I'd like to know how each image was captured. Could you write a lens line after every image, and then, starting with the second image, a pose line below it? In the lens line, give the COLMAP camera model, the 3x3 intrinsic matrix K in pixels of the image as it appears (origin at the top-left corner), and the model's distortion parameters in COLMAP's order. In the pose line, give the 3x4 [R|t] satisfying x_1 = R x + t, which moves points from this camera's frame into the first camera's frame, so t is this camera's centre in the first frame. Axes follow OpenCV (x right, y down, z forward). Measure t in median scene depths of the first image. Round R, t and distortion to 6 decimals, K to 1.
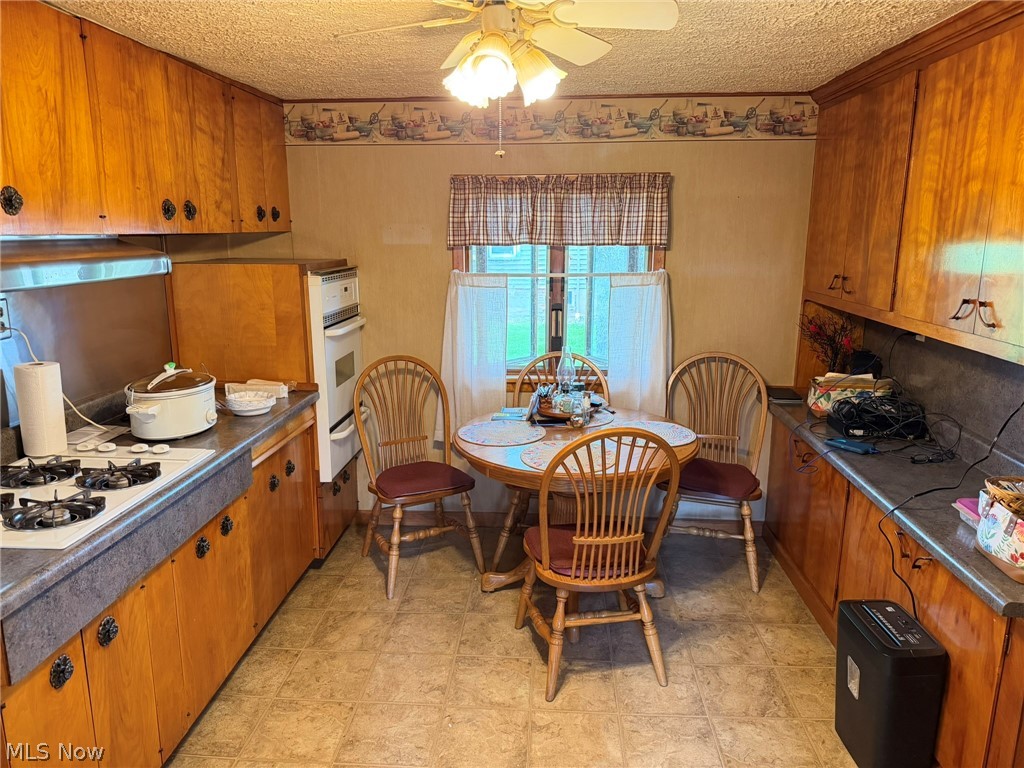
lens RADIAL K [[718.2, 0, 513.2], [0, 718.2, 386.3], [0, 0, 1]] dist [0.037889, -0.047277]
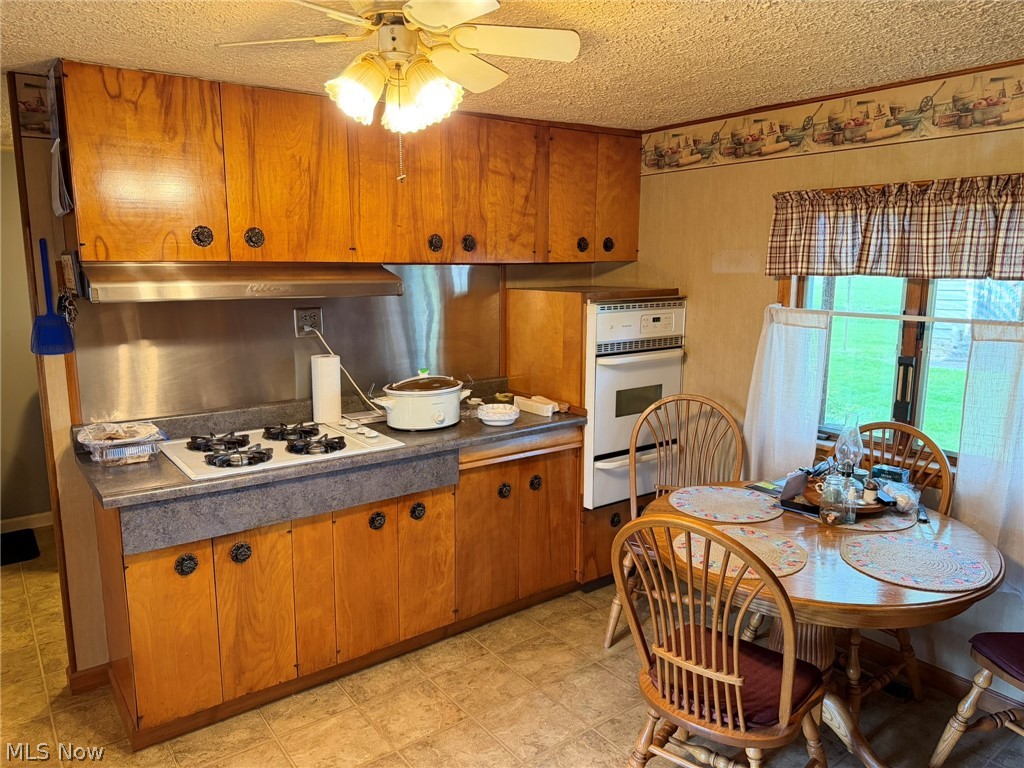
lens RADIAL K [[699.2, 0, 510.0], [0, 699.2, 388.8], [0, 0, 1]] dist [0.123196, -0.251467]
pose [[0.638035, 0.133592, -0.758330, 0.439474], [-0.161074, 0.986202, 0.038212, -0.057342], [0.752971, 0.097767, 0.650750, 0.296319]]
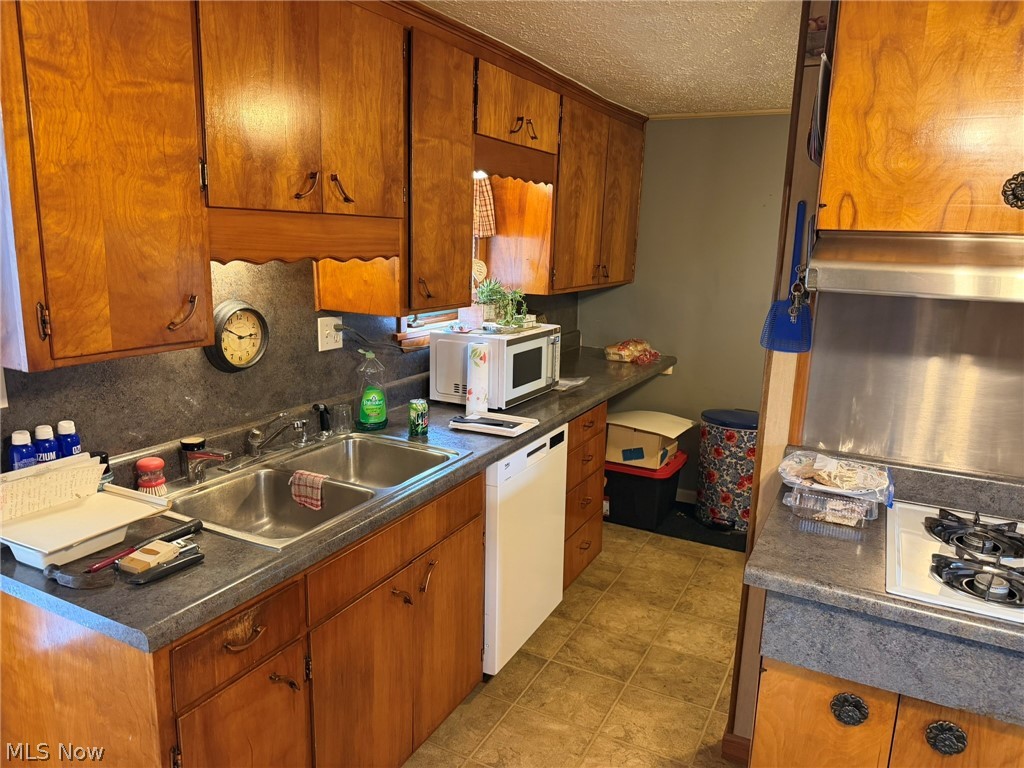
lens RADIAL K [[718.2, 0, 513.2], [0, 718.2, 386.3], [0, 0, 1]] dist [0.037889, -0.047277]
pose [[-0.410370, 0.170407, -0.895856, 0.160193], [-0.219829, 0.934929, 0.278538, -0.080087], [0.885026, 0.311239, -0.346206, 0.450332]]
